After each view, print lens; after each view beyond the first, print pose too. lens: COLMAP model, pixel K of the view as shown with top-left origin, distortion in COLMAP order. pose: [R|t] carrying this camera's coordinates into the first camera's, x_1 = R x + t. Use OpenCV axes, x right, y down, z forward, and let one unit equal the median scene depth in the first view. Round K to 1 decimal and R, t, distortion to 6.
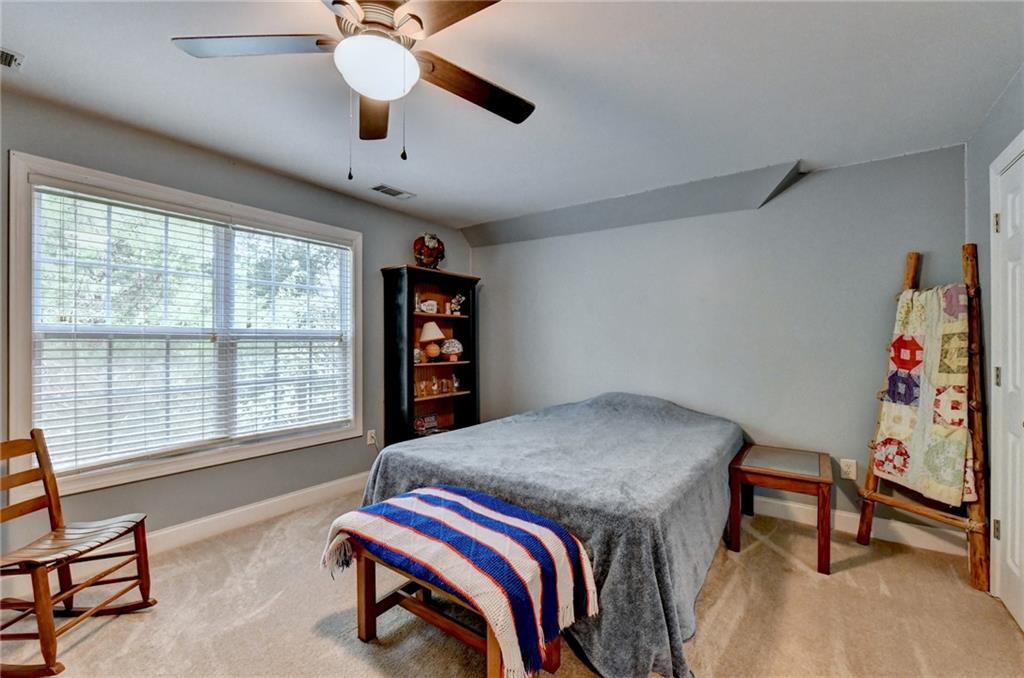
lens RADIAL K [[426.9, 0, 505.8], [0, 426.9, 338.8], [0, 0, 1]] dist [-0.003632, -0.001179]
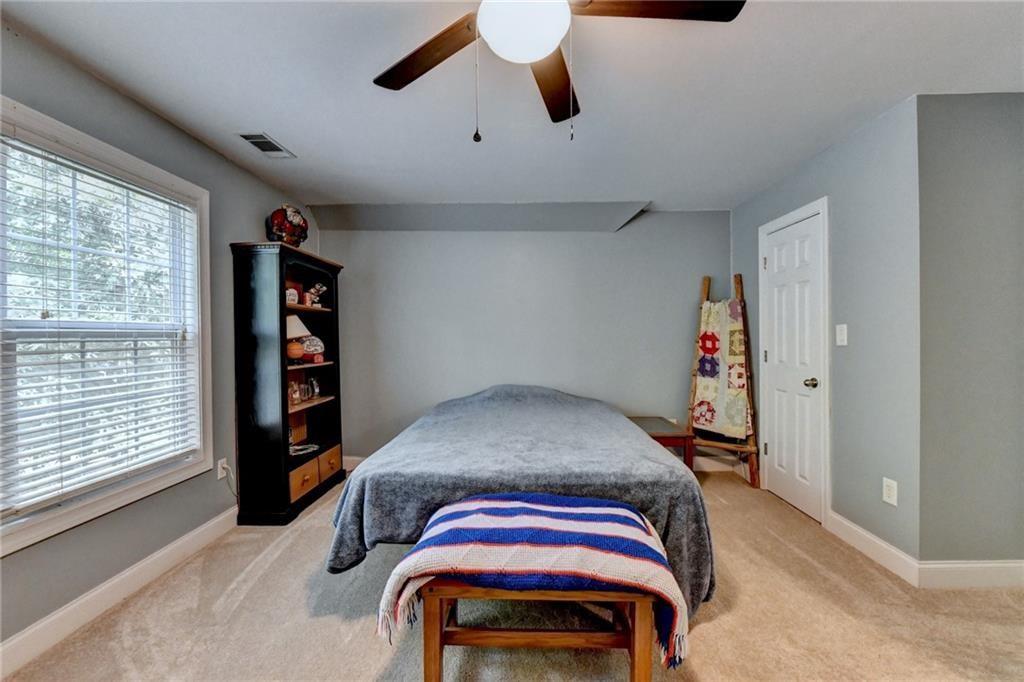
lens RADIAL K [[417.5, 0, 510.0], [0, 417.5, 338.3], [0, 0, 1]] dist [-0.005821, -0.000352]
pose [[0.824191, -0.008772, 0.566244, -0.472178], [0.005085, 0.999954, 0.008090, 0.000249], [-0.566289, -0.003789, 0.824198, 0.183210]]
